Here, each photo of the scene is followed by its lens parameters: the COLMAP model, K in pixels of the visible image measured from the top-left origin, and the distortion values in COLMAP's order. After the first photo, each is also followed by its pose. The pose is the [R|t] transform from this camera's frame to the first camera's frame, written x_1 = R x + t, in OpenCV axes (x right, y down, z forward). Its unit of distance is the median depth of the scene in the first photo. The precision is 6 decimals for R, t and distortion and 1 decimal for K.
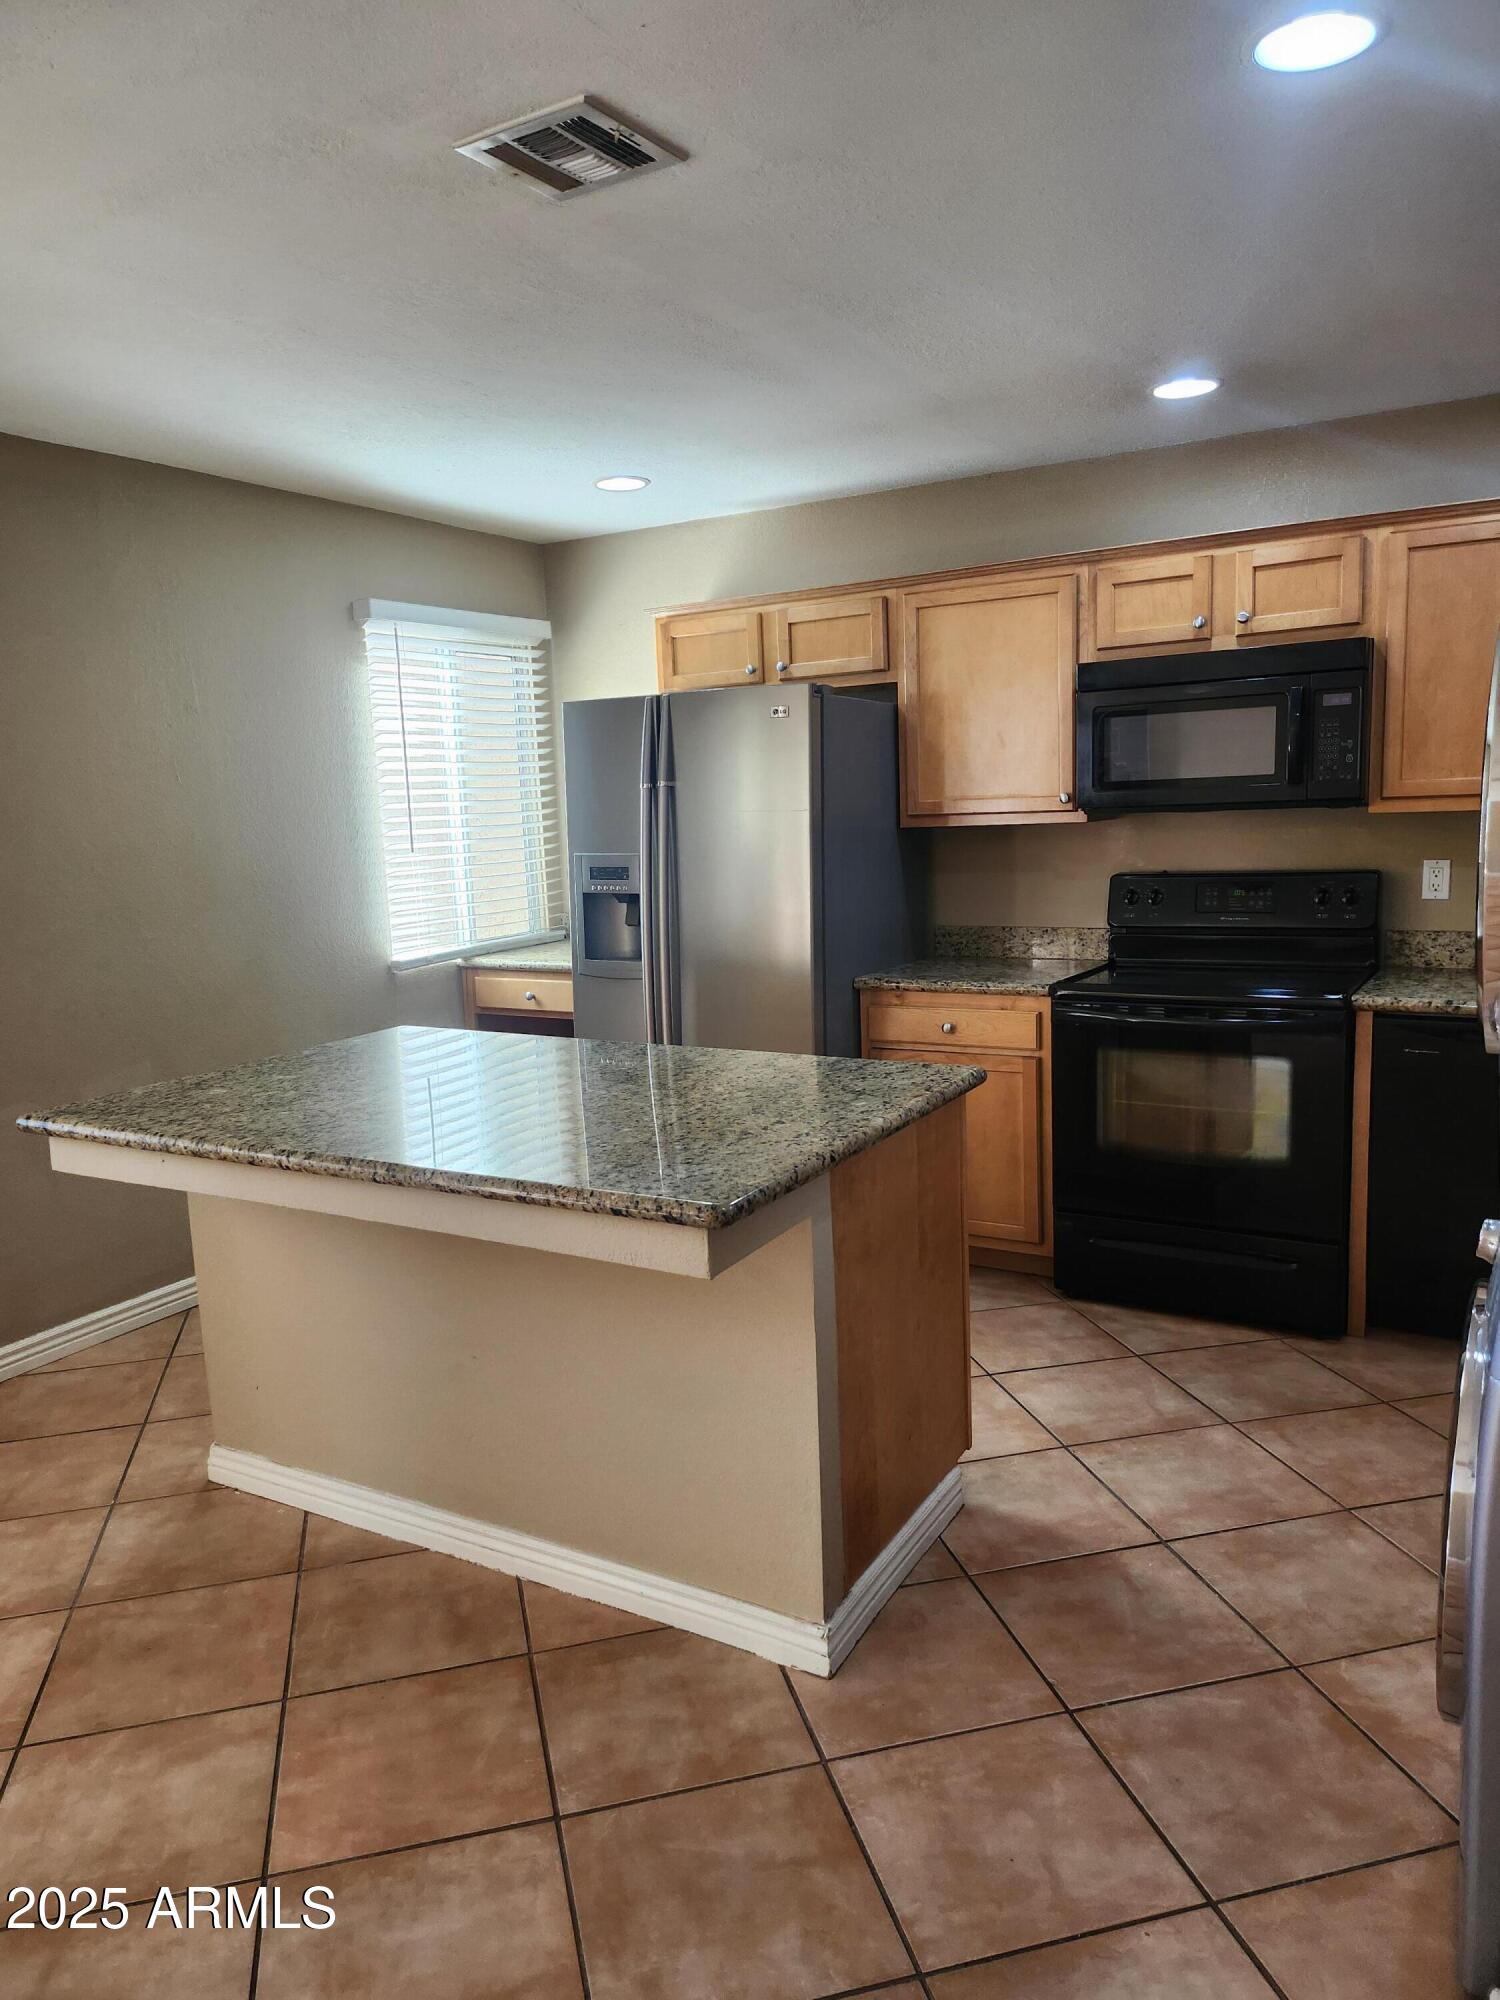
lens RADIAL K [[1393.5, 0, 749.6], [0, 1393.5, 999.2], [0, 0, 1]] dist [0.058834, -0.059026]
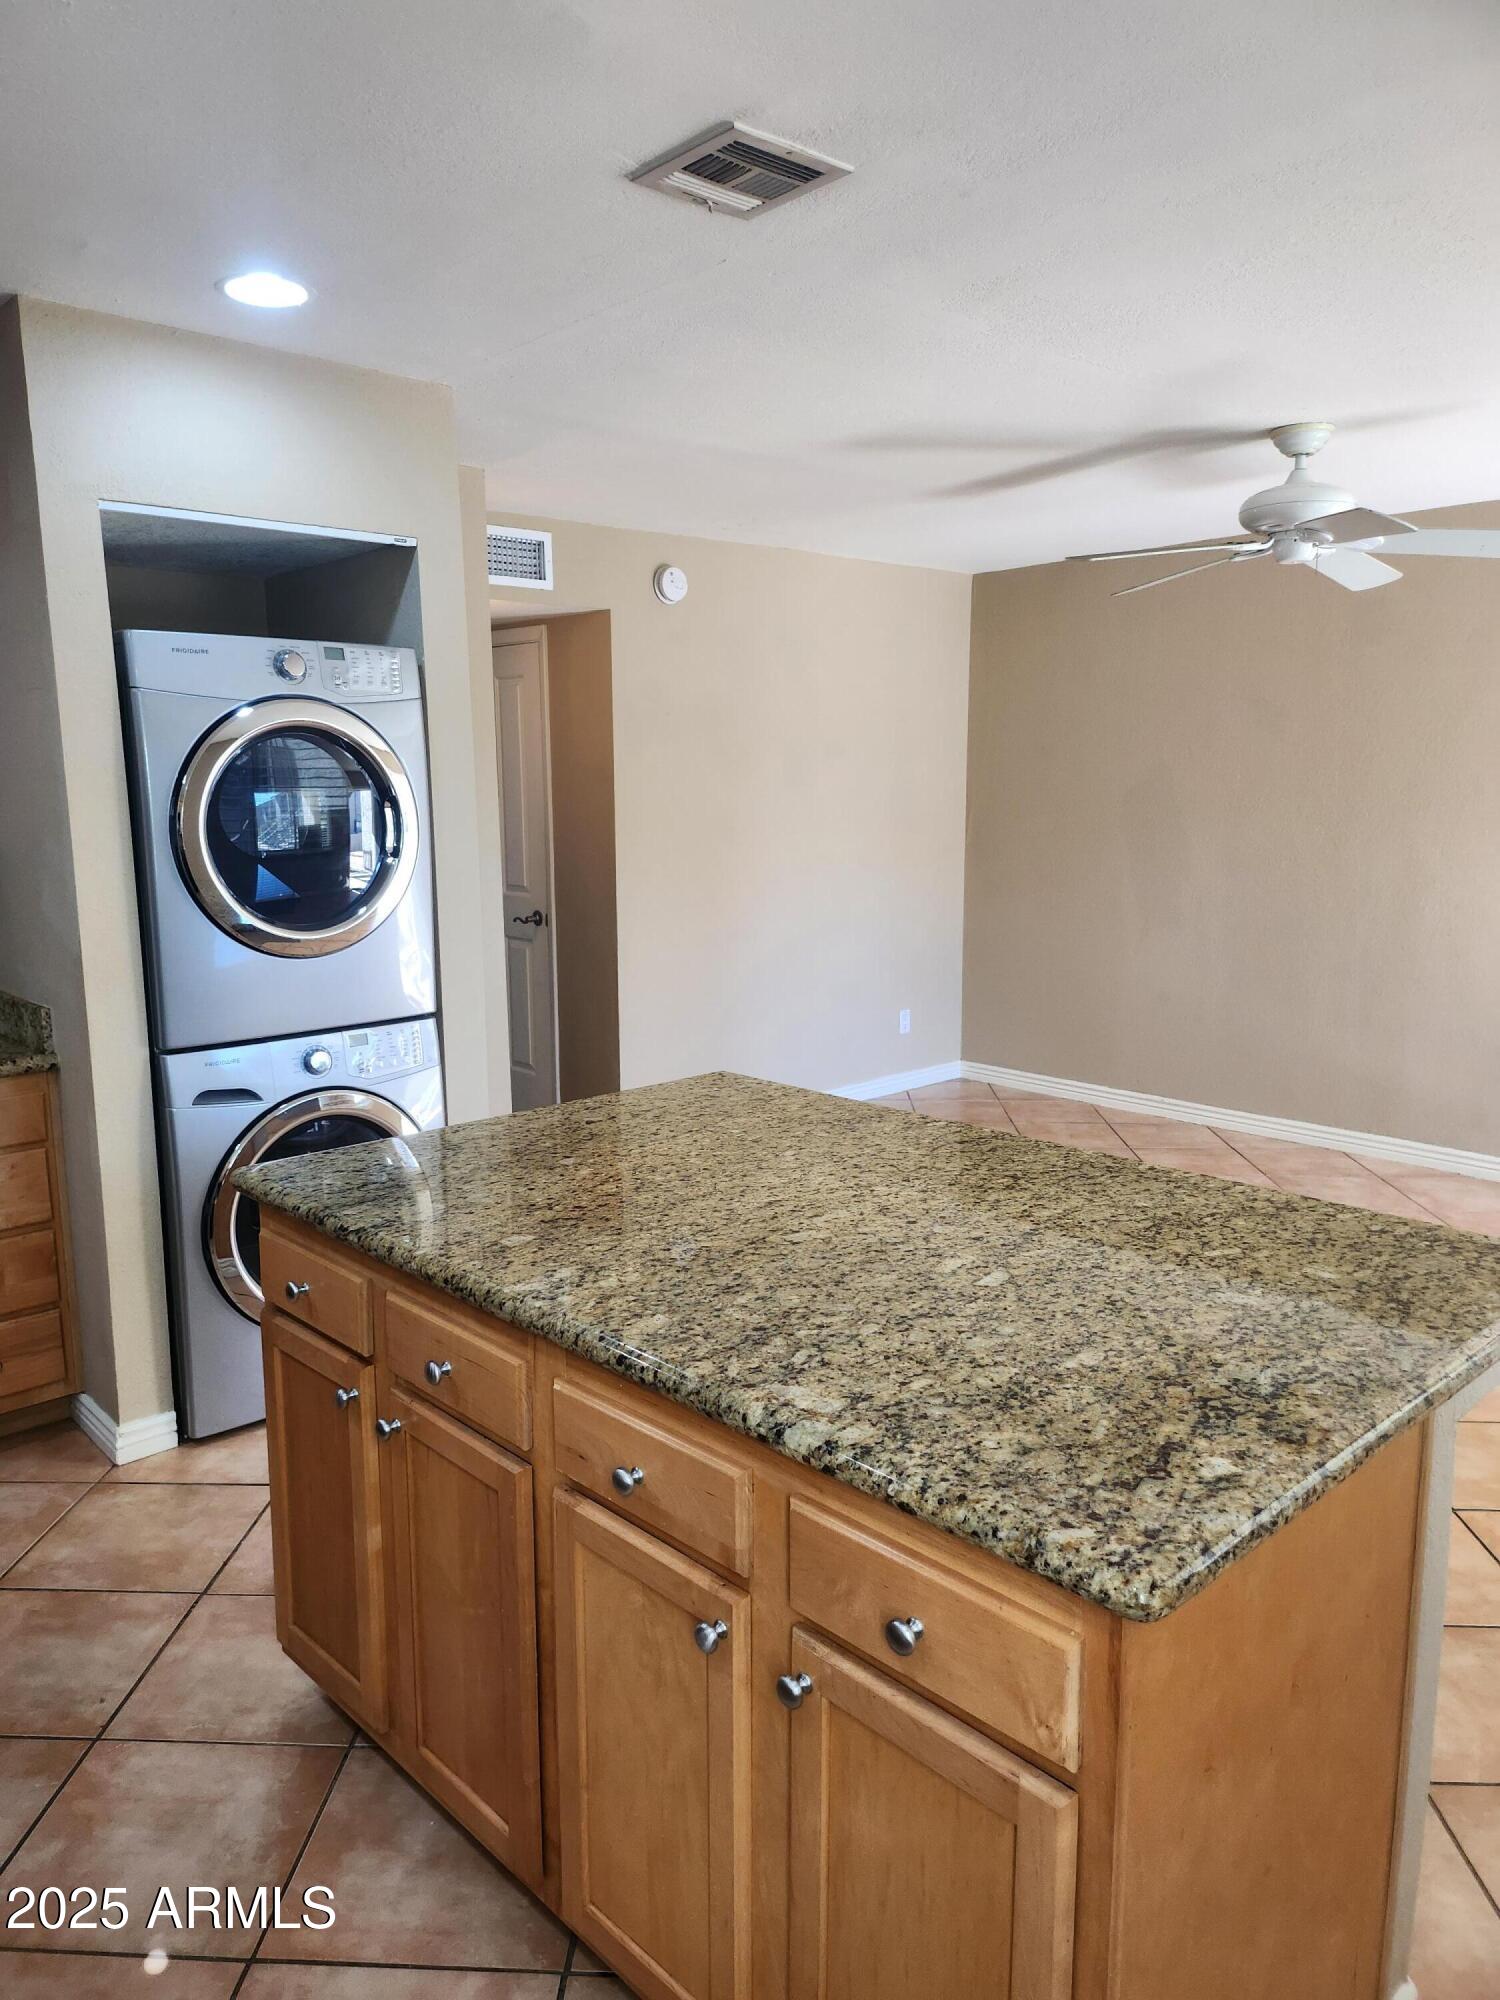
lens RADIAL K [[1393.5, 0, 748.8], [0, 1393.5, 1001.9], [0, 0, 1]] dist [0.058834, -0.059026]
pose [[-0.960840, -0.005652, 0.277048, -0.375009], [0.079486, 0.952156, 0.295094, -0.289182], [-0.265461, 0.305560, -0.914420, 1.902793]]
